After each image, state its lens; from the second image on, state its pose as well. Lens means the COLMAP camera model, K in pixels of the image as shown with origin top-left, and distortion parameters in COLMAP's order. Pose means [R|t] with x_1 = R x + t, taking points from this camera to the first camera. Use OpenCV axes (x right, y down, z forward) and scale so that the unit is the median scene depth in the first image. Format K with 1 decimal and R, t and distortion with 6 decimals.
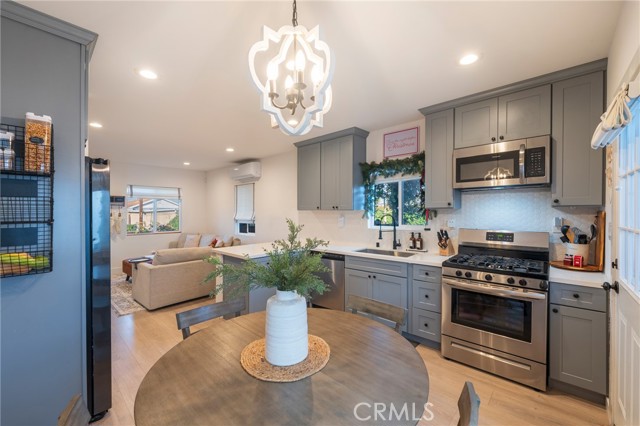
lens RADIAL K [[259.6, 0, 319.2], [0, 259.6, 221.3], [0, 0, 1]] dist [-0.004311, 0.000325]
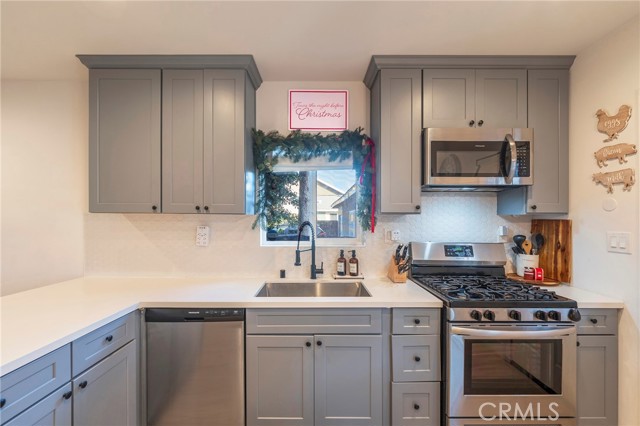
lens RADIAL K [[259.6, 0, 312.8], [0, 259.6, 222.9], [0, 0, 1]] dist [-0.004311, 0.000325]
pose [[0.736263, -0.003879, 0.676684, -0.154905], [0.016871, 0.999778, -0.012624, -0.021159], [-0.676485, 0.020711, 0.736165, 0.655265]]
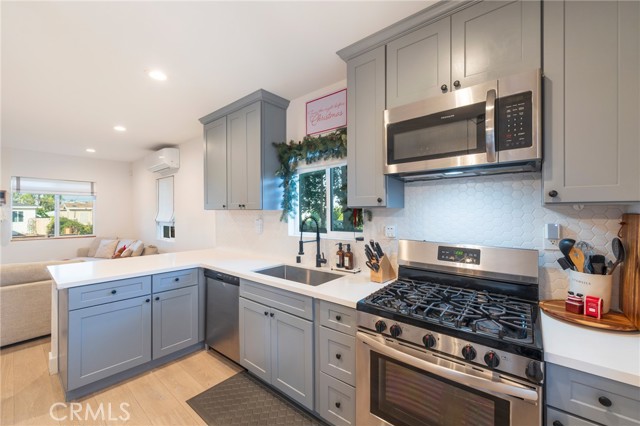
lens RADIAL K [[259.6, 0, 319.6], [0, 259.6, 216.9], [0, 0, 1]] dist [-0.004311, 0.000325]
pose [[0.998576, 0.004737, 0.053136, 0.311669], [-0.003715, 0.999807, -0.019315, -0.014168], [-0.053218, 0.019090, 0.998400, 0.376595]]
